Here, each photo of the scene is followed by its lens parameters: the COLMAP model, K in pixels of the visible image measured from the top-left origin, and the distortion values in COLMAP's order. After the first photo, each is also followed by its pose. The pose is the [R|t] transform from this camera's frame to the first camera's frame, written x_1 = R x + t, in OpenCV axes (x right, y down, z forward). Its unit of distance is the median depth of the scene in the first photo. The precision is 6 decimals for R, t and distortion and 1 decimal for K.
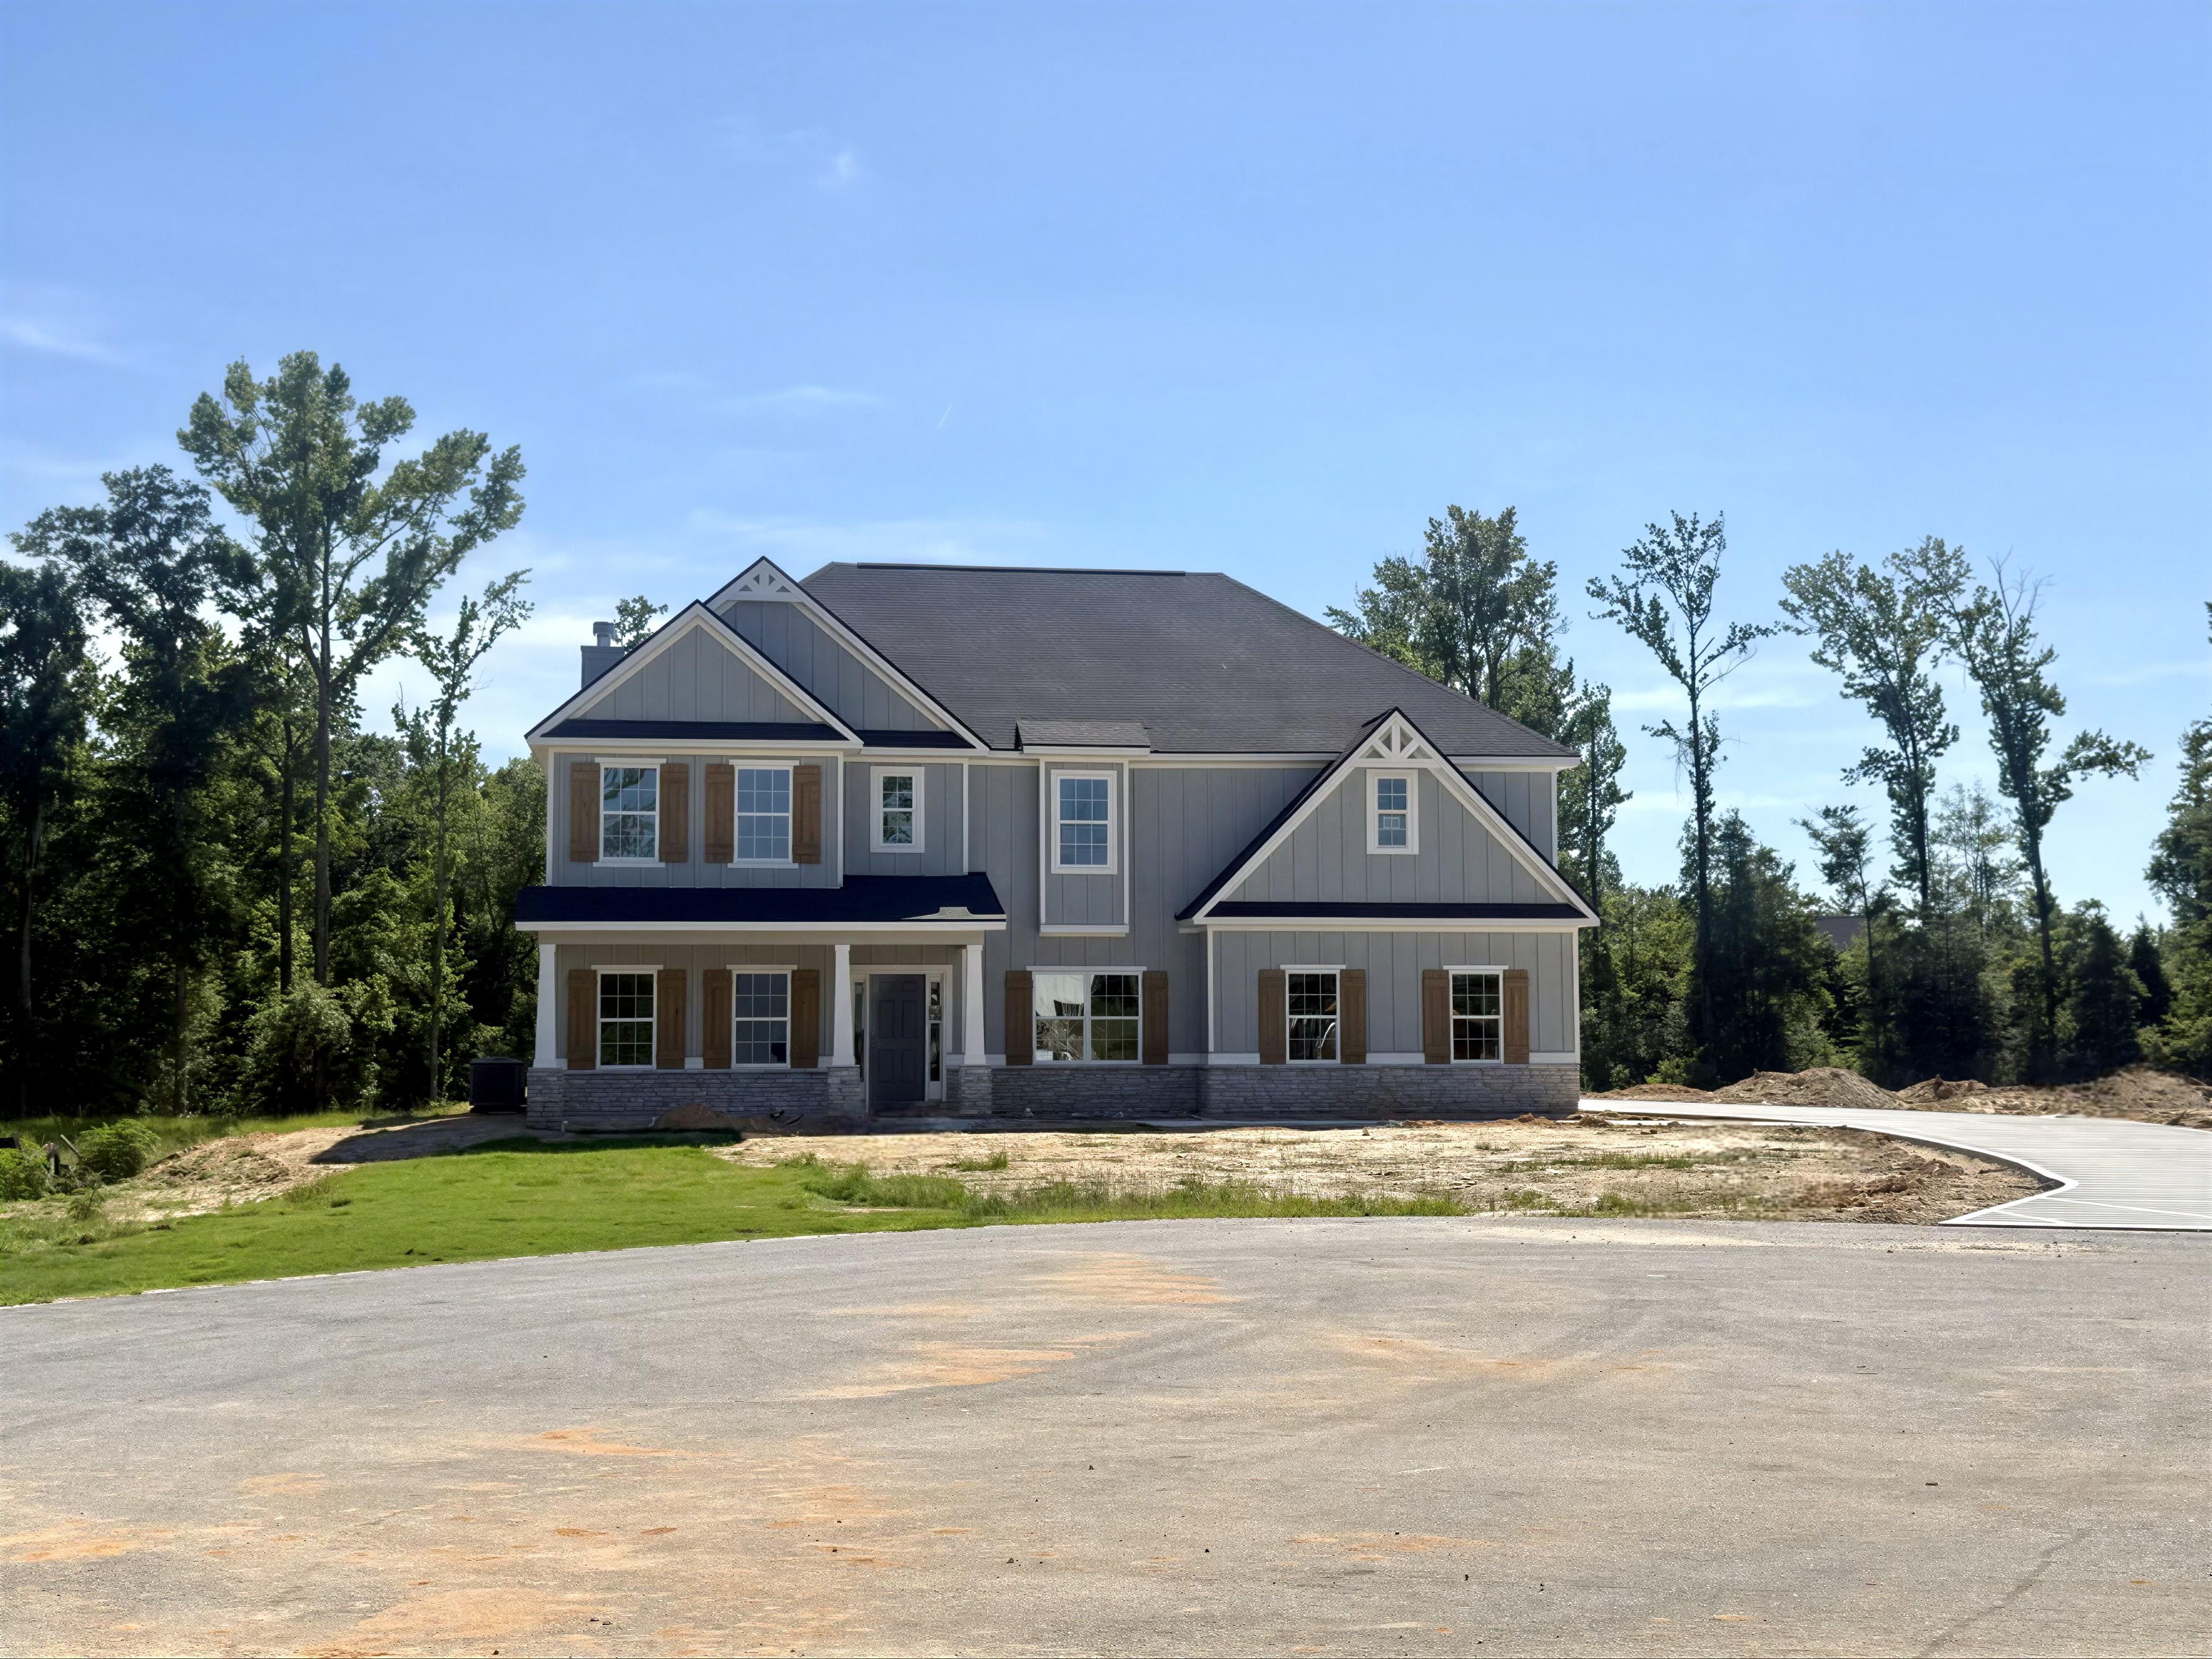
lens RADIAL K [[2638.0, 0, 1106.0], [0, 2638.0, 829.5], [0, 0, 1]] dist [0.000123, 2.534057]
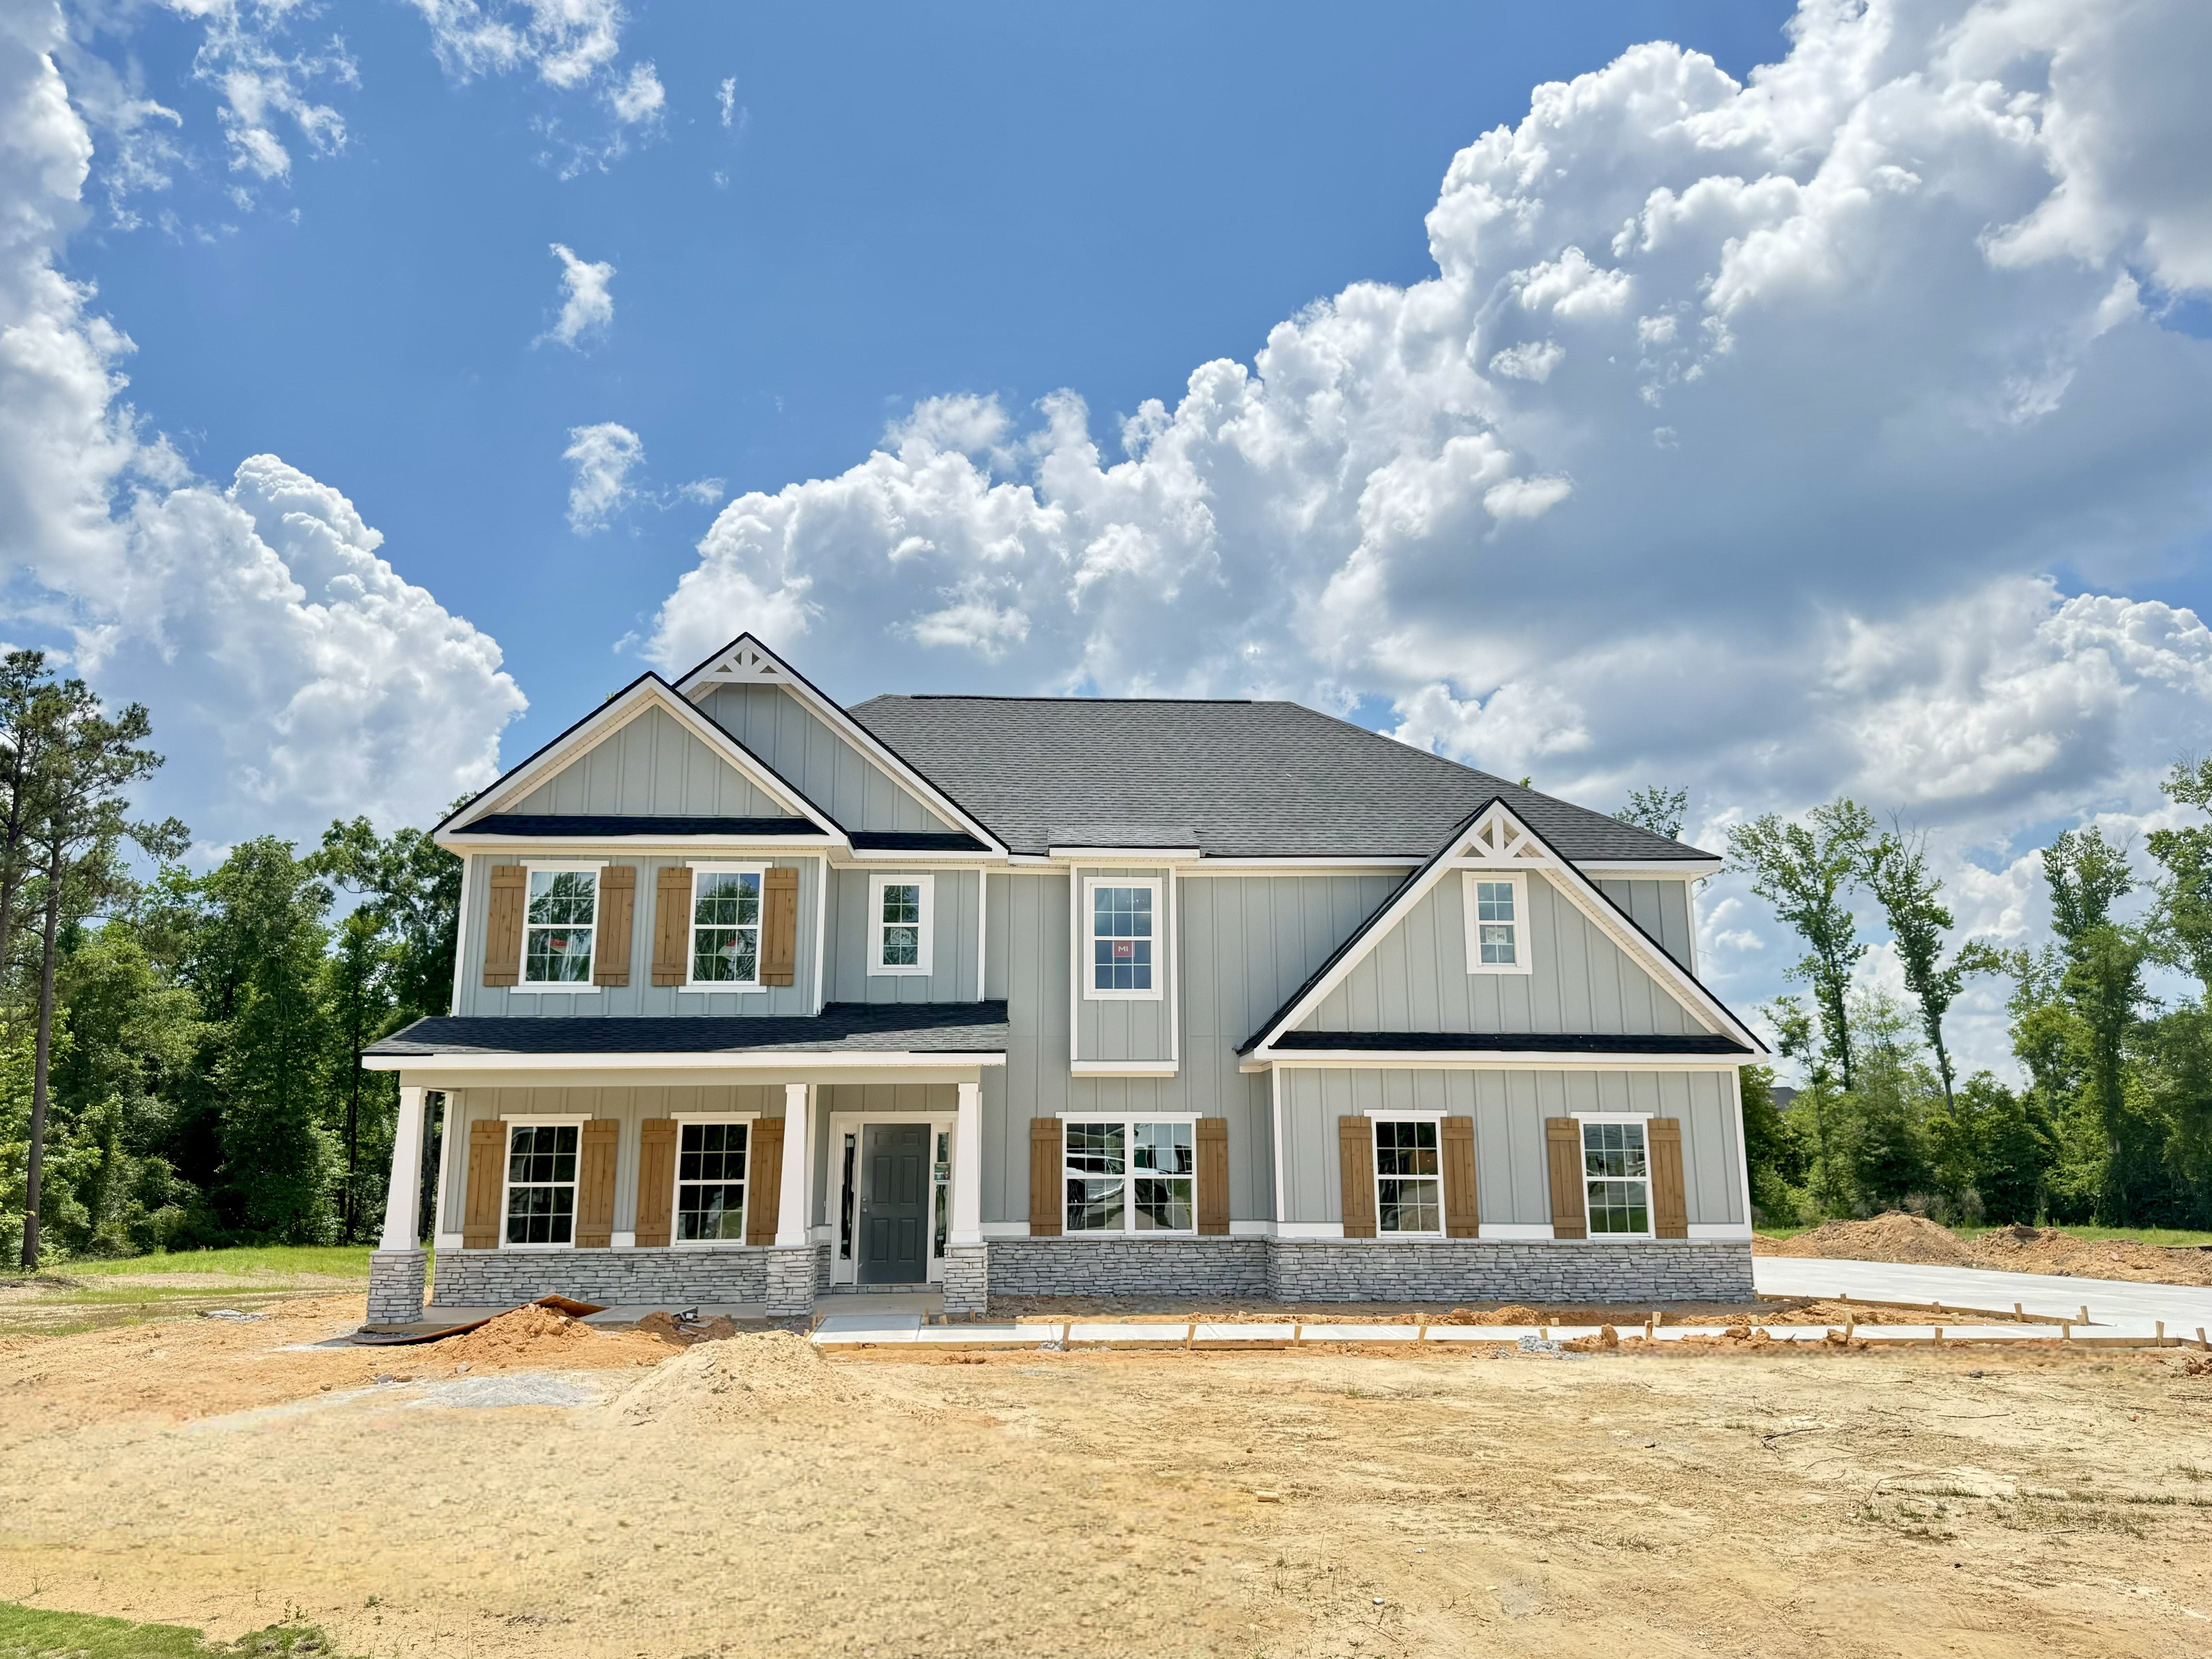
lens RADIAL K [[1614.2, 0, 1106.0], [0, 1614.2, 829.5], [0, 0, 1]] dist [0.090028, 0.001053]
pose [[0.995993, -0.018412, -0.087516, 0.031841], [0.007154, 0.991845, -0.127252, 0.028072], [0.089145, 0.126116, 0.988002, 0.484003]]
